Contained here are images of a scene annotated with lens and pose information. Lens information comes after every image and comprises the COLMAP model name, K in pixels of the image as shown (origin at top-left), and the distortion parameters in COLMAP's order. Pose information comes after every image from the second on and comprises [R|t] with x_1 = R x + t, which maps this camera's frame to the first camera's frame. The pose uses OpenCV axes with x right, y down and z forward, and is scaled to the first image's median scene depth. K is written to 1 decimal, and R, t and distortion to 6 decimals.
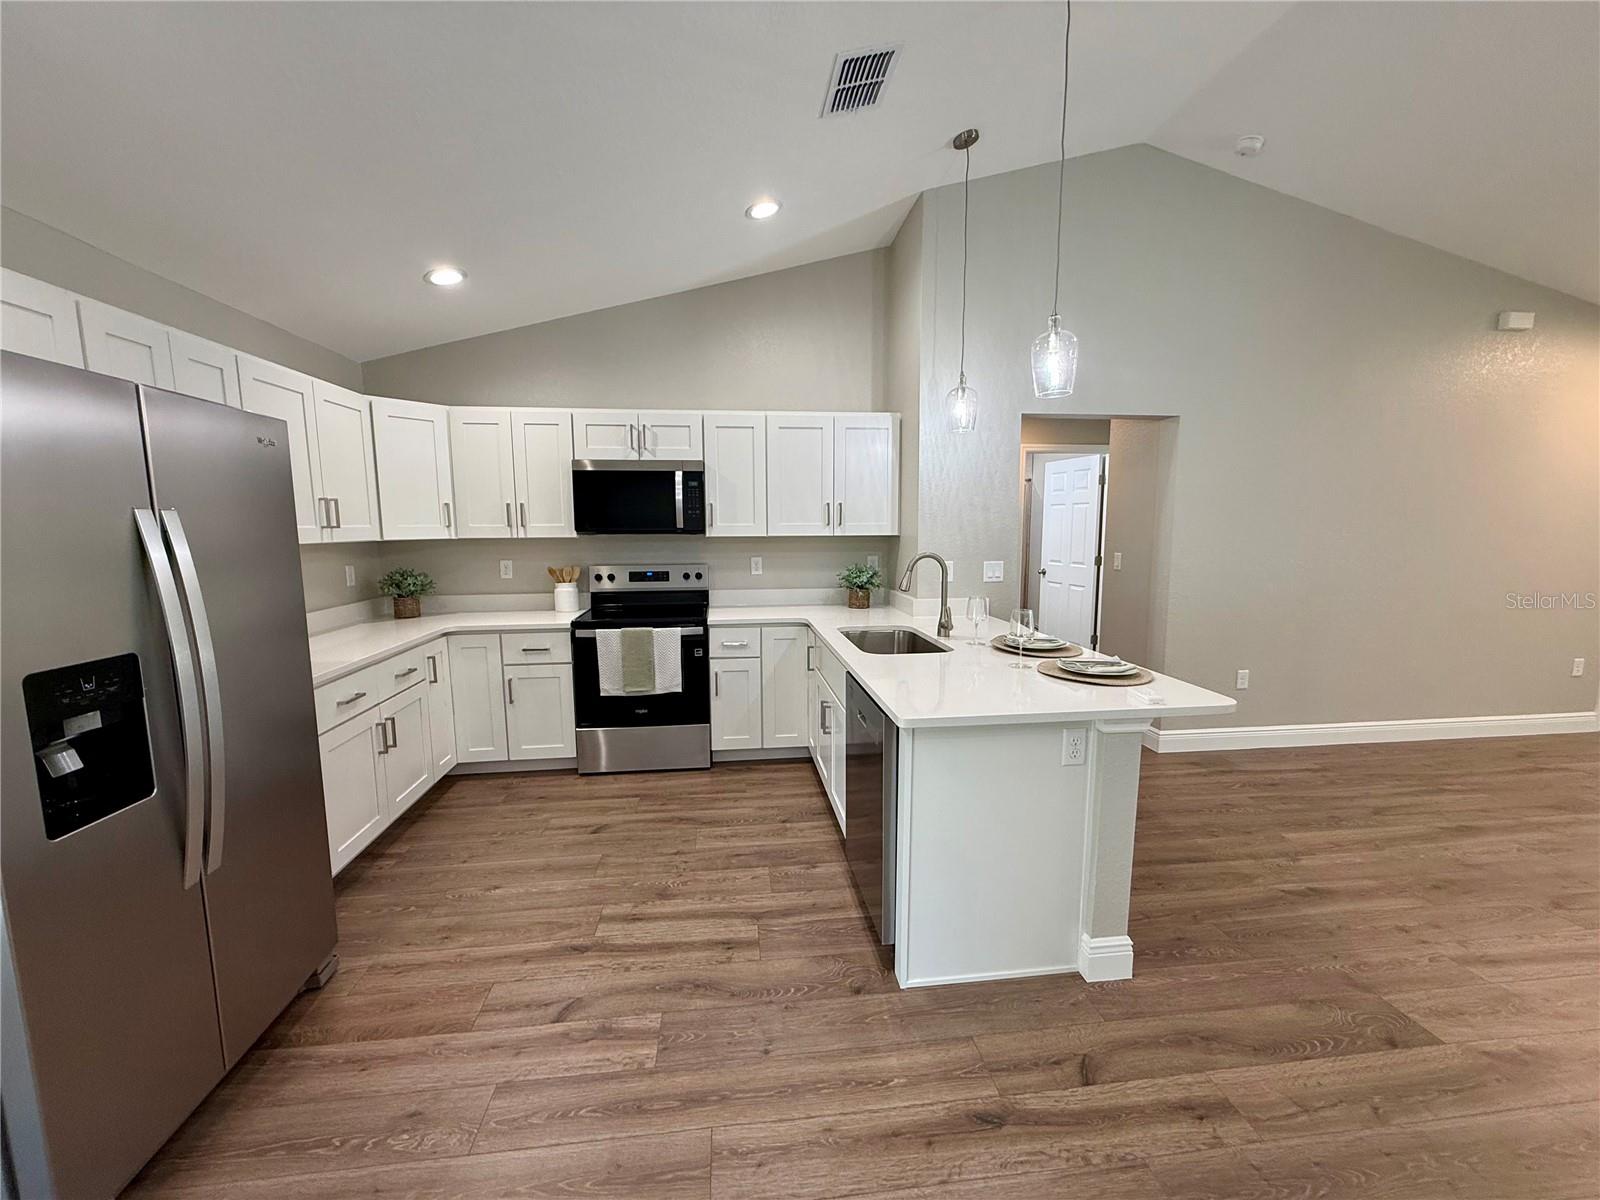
lens RADIAL K [[635.6, 0, 796.7], [0, 635.6, 603.6], [0, 0, 1]] dist [0.000159, -0.000185]
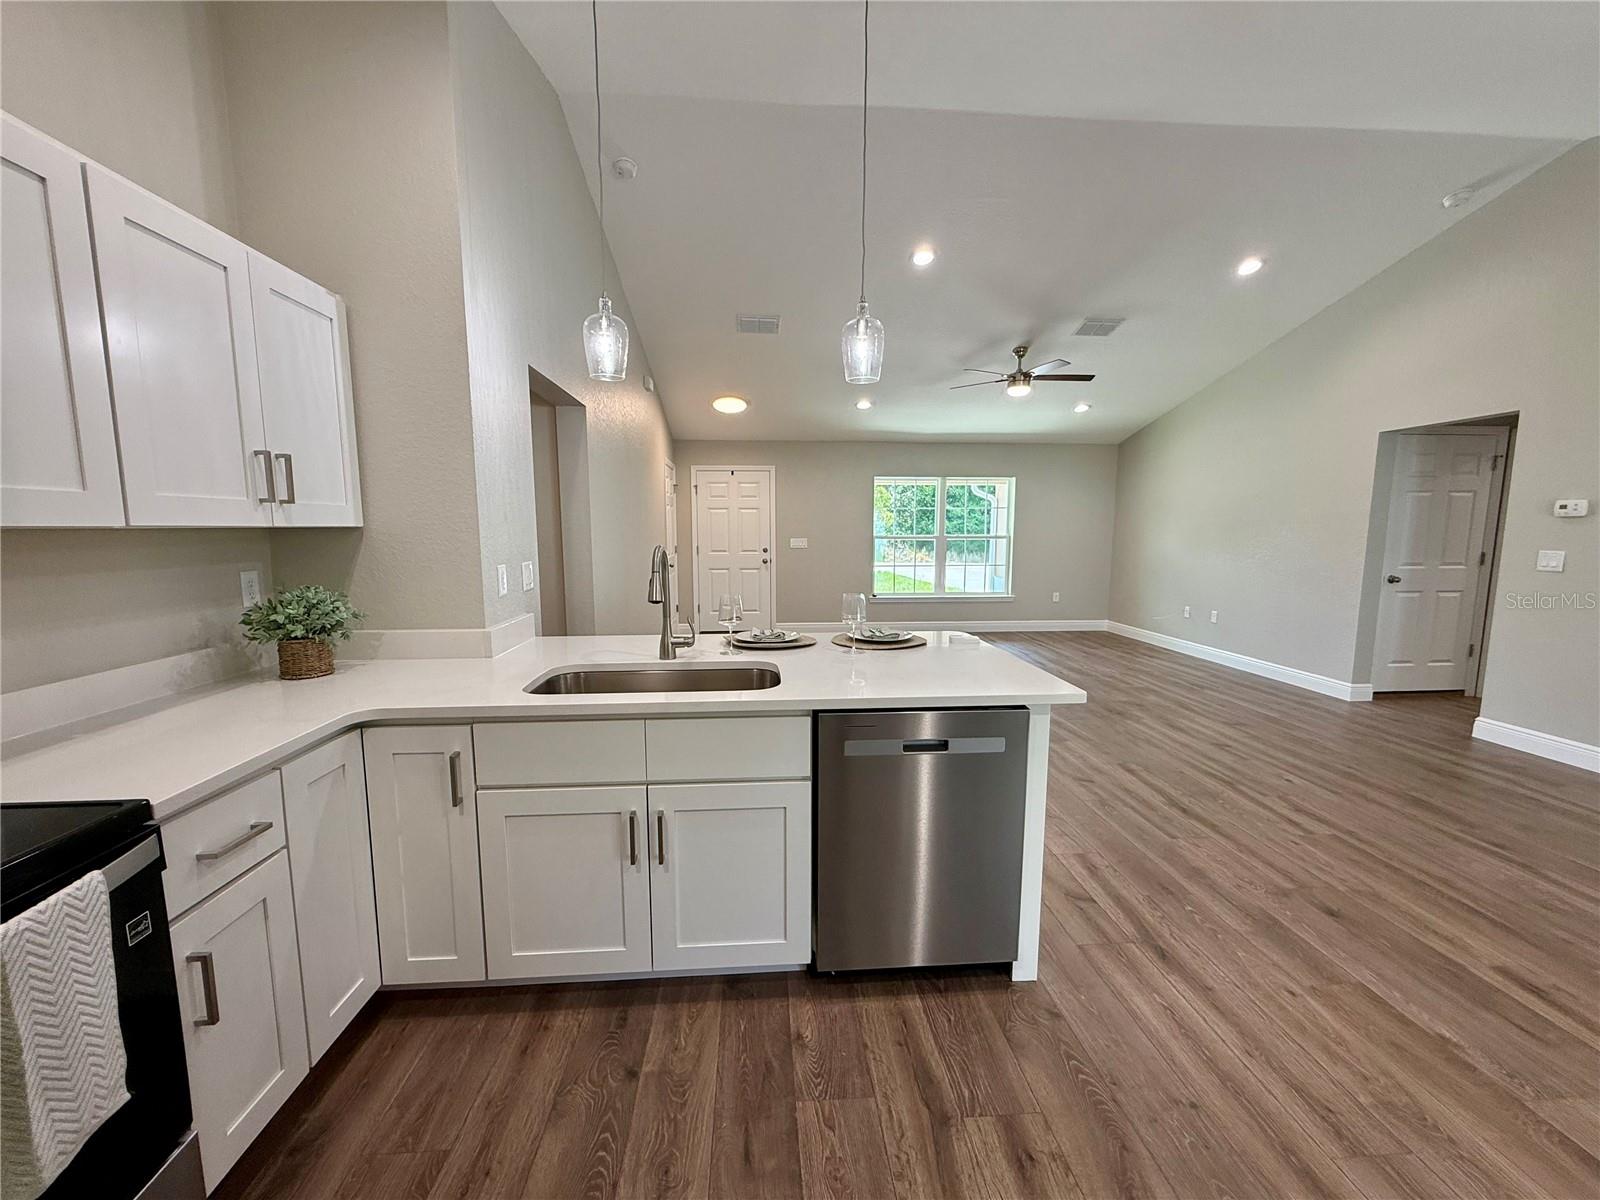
lens RADIAL K [[635.6, 0, 796.7], [0, 635.6, 603.6], [0, 0, 1]] dist [0.000159, -0.000185]
pose [[0.046204, -0.115108, 0.992278, -0.409774], [0.125552, 0.986131, 0.108549, -0.061410], [-0.991011, 0.119567, 0.060015, 0.675830]]
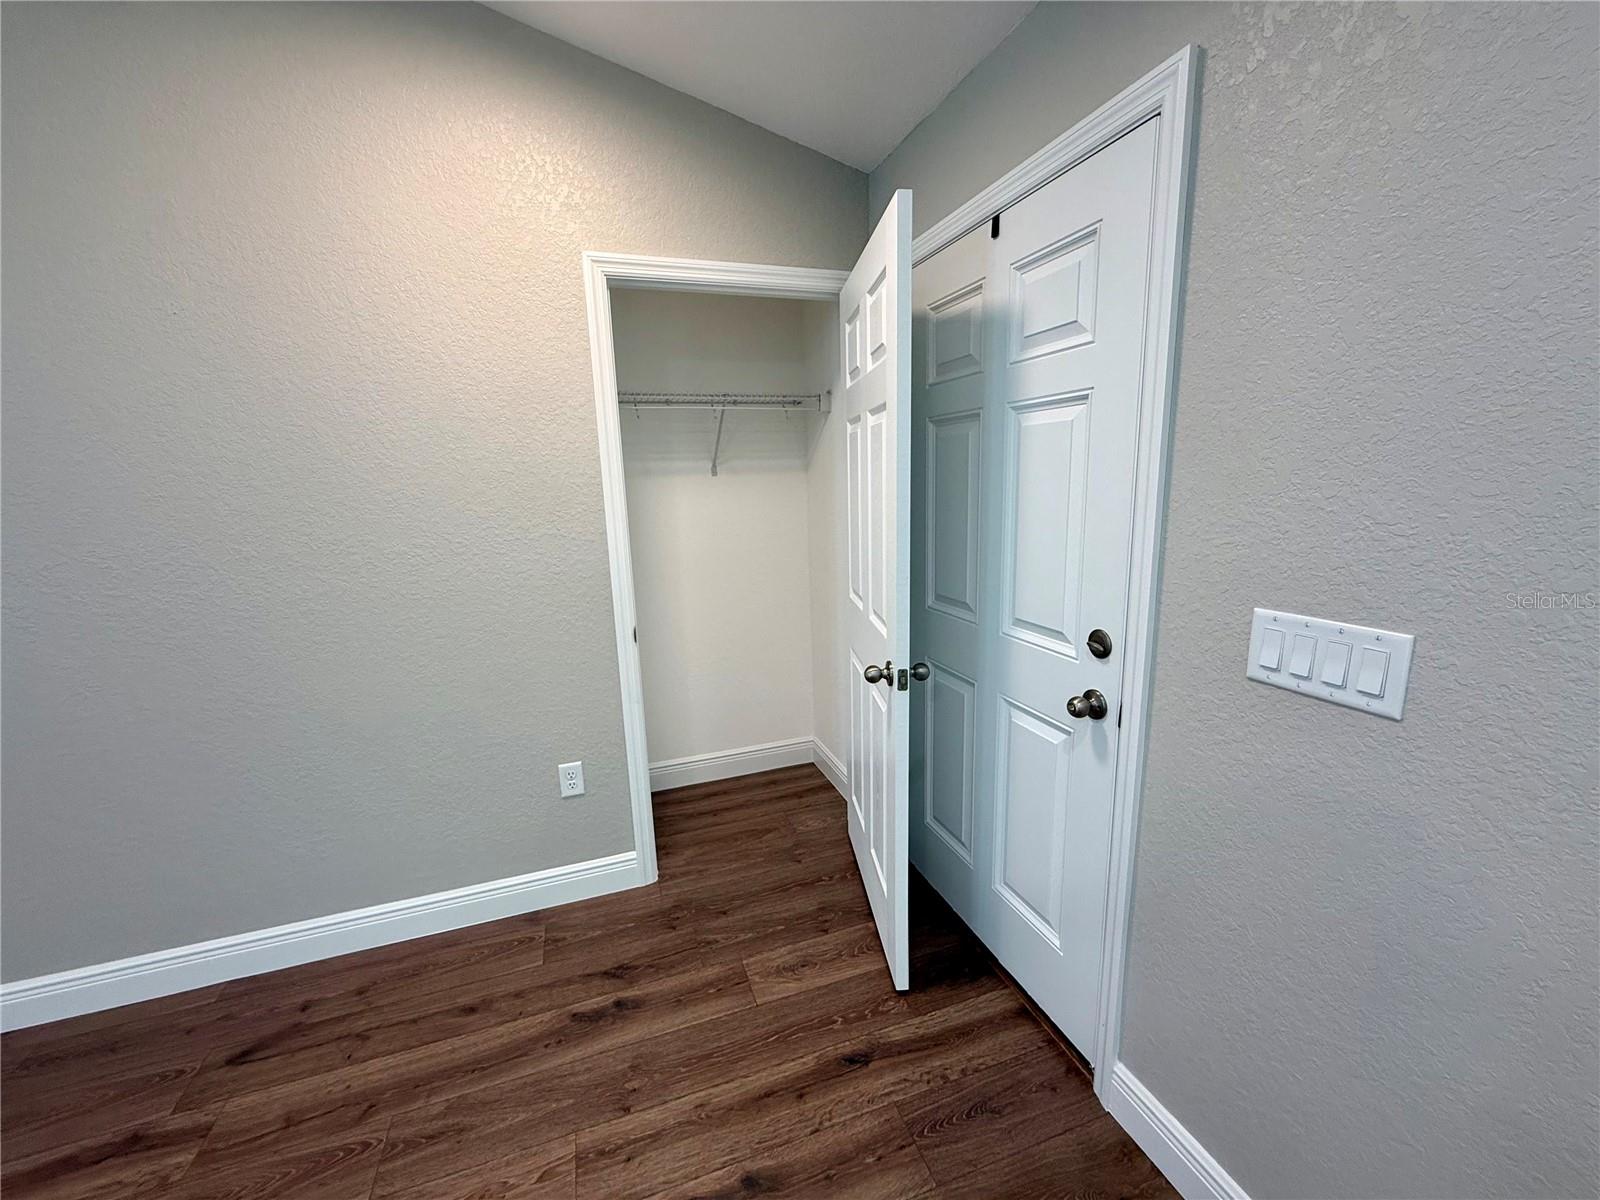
lens RADIAL K [[635.6, 0, 796.7], [0, 635.6, 603.6], [0, 0, 1]] dist [0.000159, -0.000185]
pose [[0.975269, -0.068967, 0.209987, 1.547411], [0.053263, 0.995407, 0.079547, -0.081797], [-0.214508, -0.066395, 0.974463, 0.567141]]
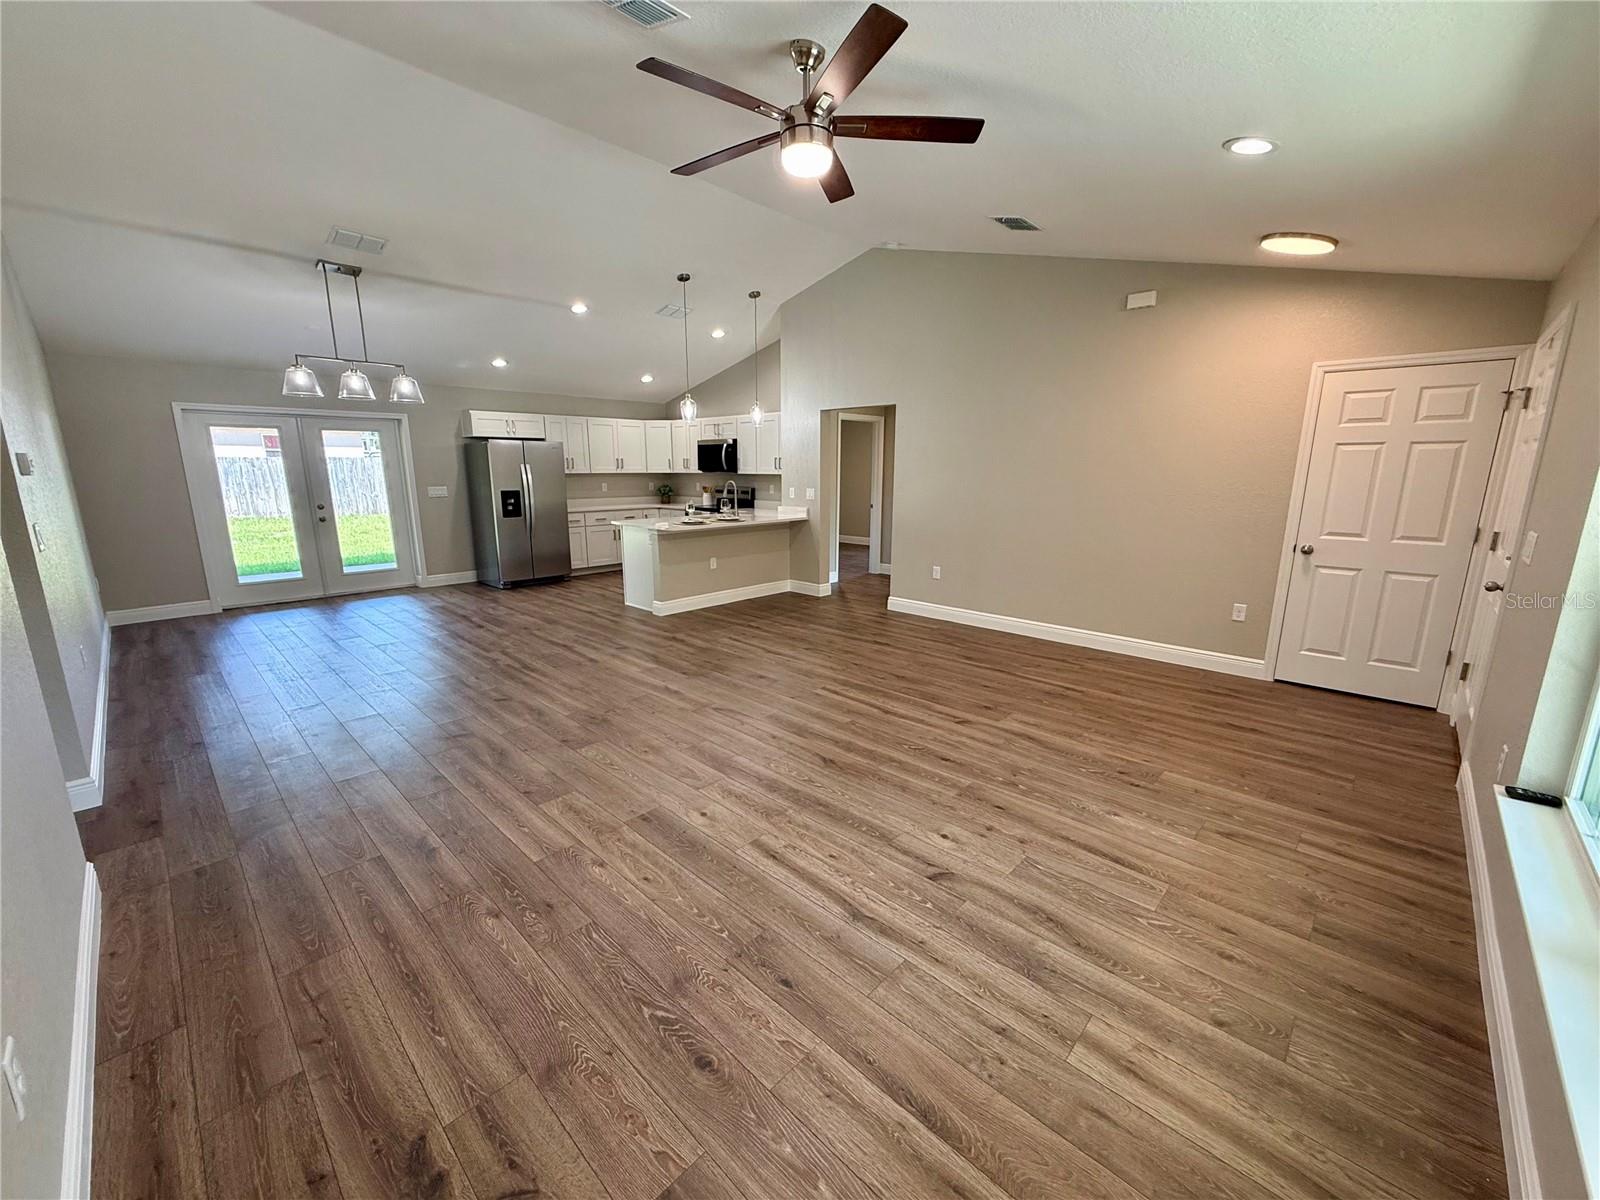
lens RADIAL K [[635.6, 0, 796.7], [0, 635.6, 603.6], [0, 0, 1]] dist [0.000159, -0.000185]
pose [[0.639026, 0.168828, -0.750429, 1.833628], [-0.101761, 0.985595, 0.135080, 0.020650], [0.762424, -0.009955, 0.647001, -0.286941]]
